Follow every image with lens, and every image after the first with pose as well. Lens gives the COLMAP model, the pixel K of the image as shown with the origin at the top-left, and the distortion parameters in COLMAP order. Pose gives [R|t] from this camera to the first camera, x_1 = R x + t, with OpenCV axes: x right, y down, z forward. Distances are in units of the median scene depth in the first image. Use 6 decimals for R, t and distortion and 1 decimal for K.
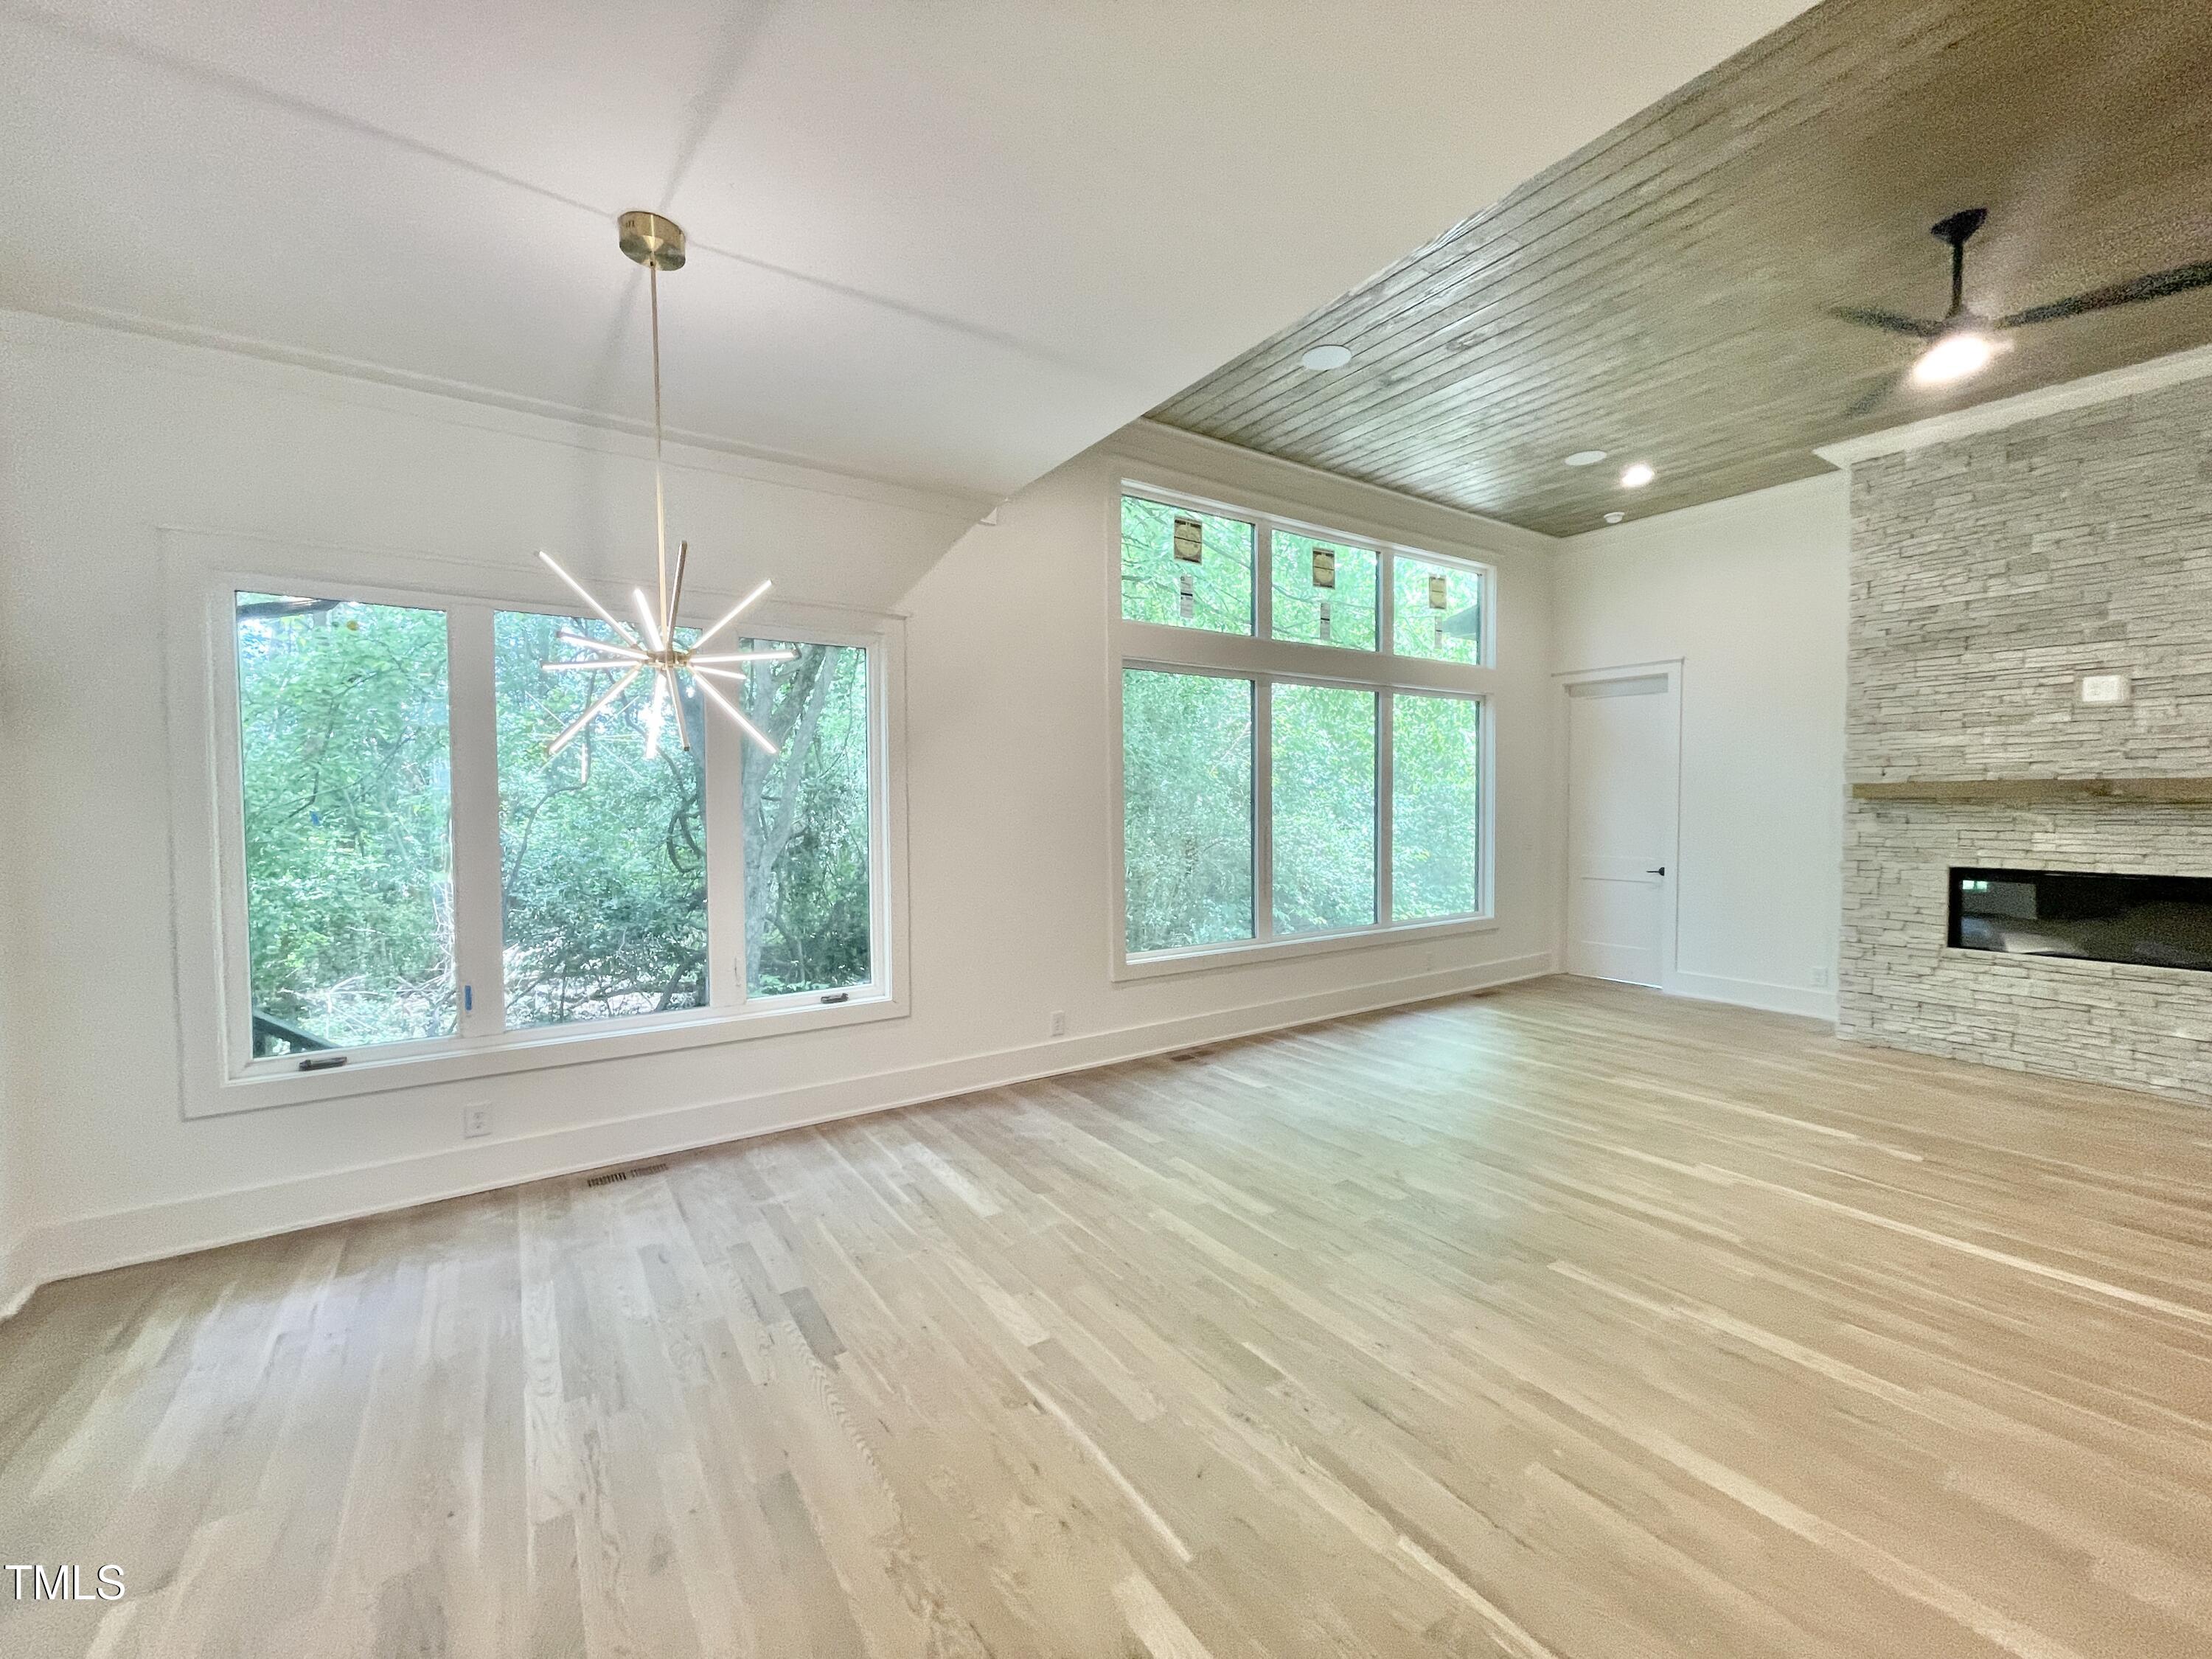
lens RADIAL K [[892.4, 0, 1100.7], [0, 892.4, 826.0], [0, 0, 1]] dist [-0.001611, 0.000966]
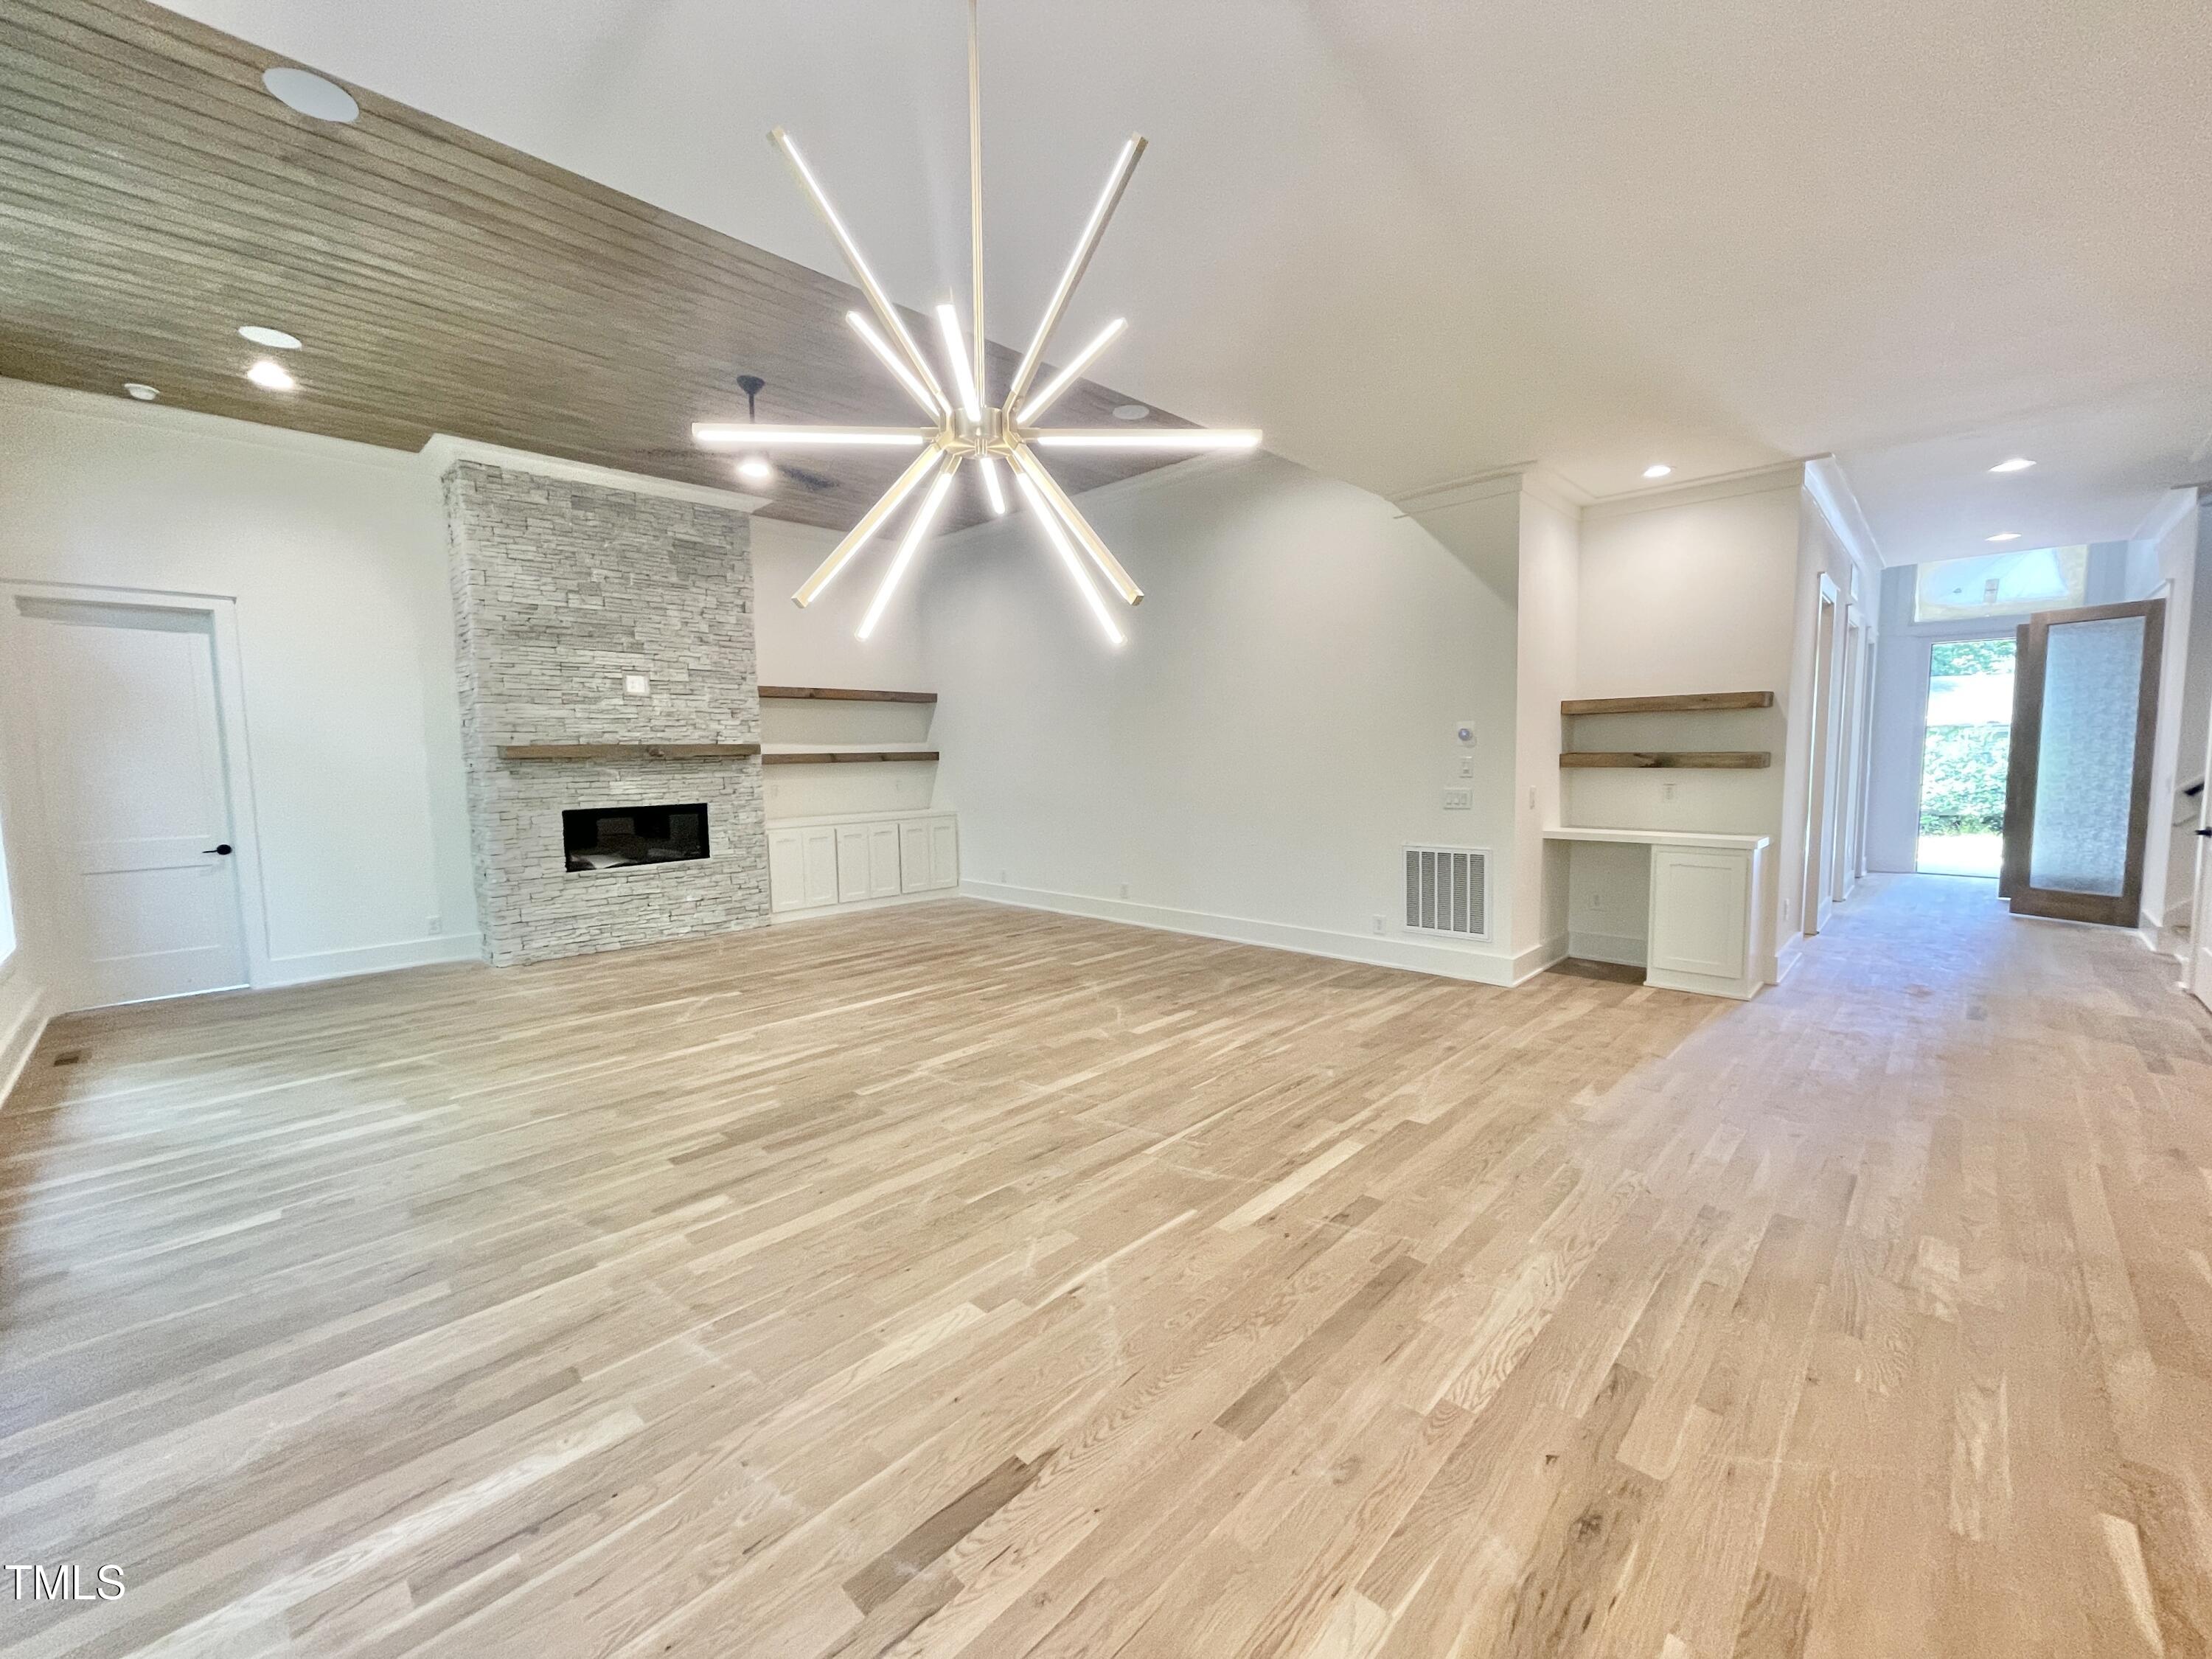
lens RADIAL K [[892.4, 0, 1098.0], [0, 892.4, 827.1], [0, 0, 1]] dist [-0.001611, 0.000966]
pose [[-0.204997, -0.072127, 0.976101, -0.563376], [0.045823, 0.995480, 0.083183, -0.003431], [-0.977689, 0.061780, -0.200765, 0.589004]]
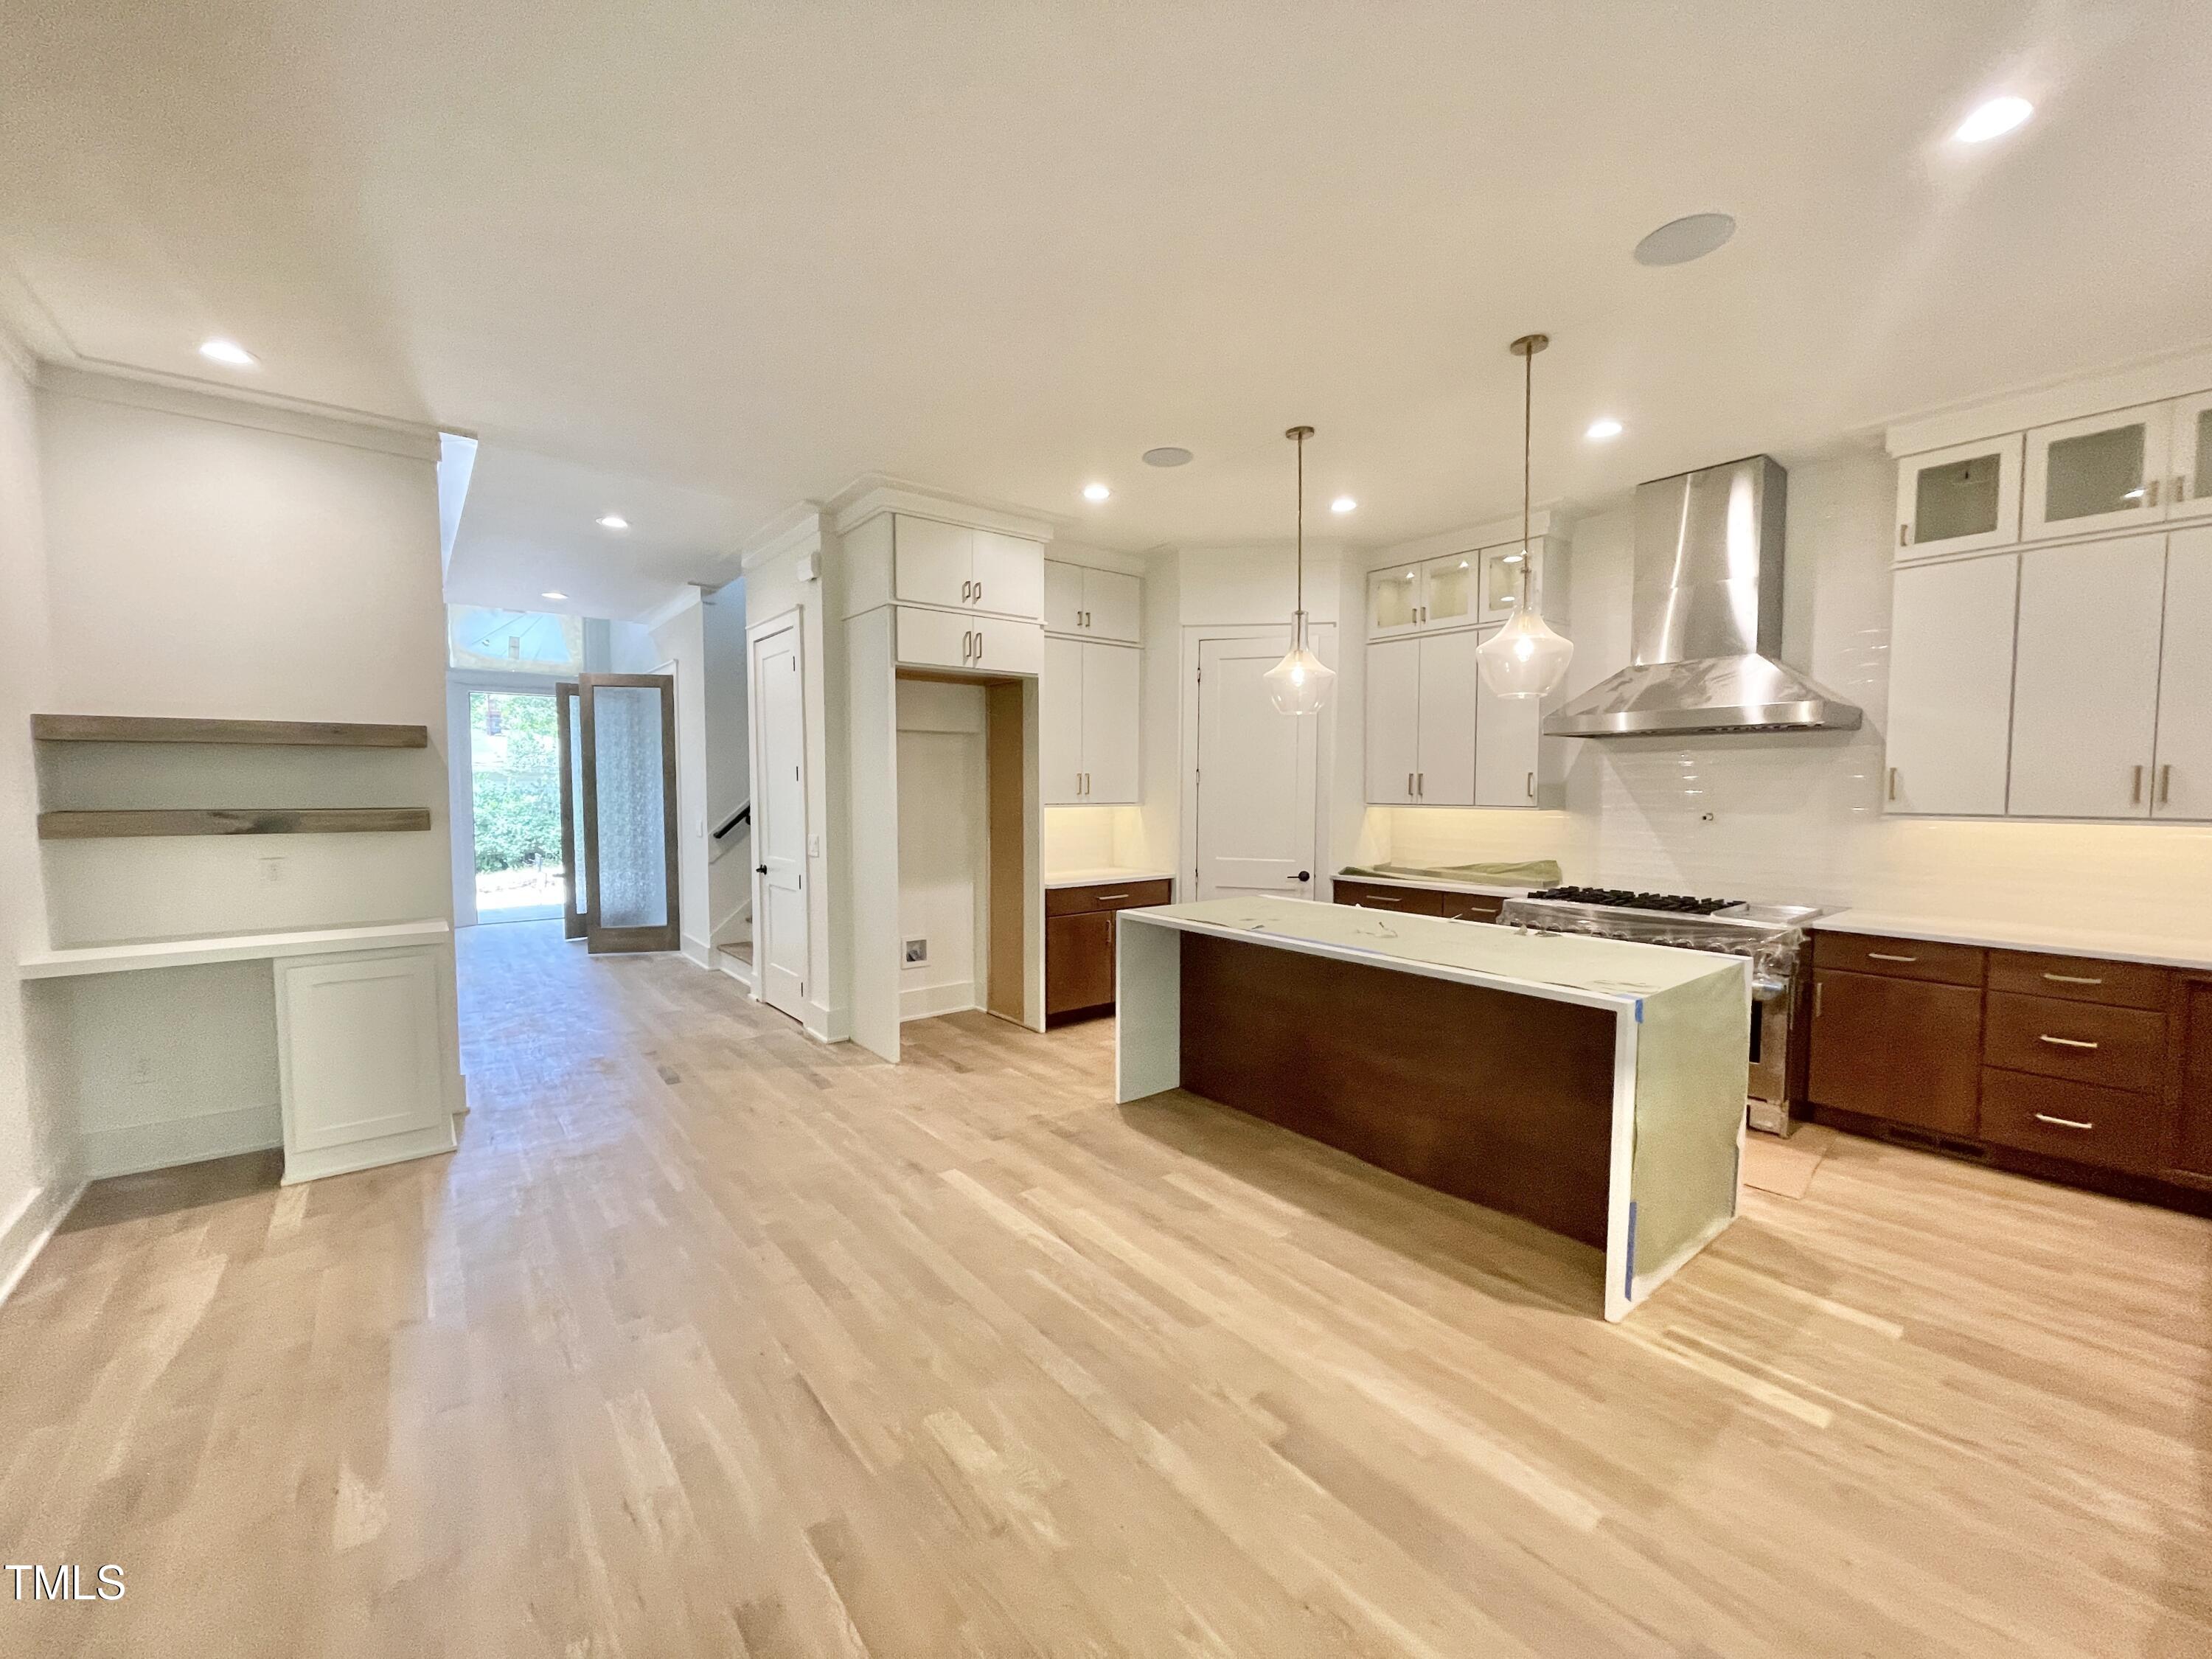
lens RADIAL K [[892.4, 0, 1106.9], [0, 892.4, 836.5], [0, 0, 1]] dist [-0.001611, 0.000966]
pose [[-0.997168, 0.011372, -0.074337, -0.178334], [0.004759, 0.996062, 0.088534, -0.009883], [0.075051, 0.087930, -0.993295, 0.400210]]
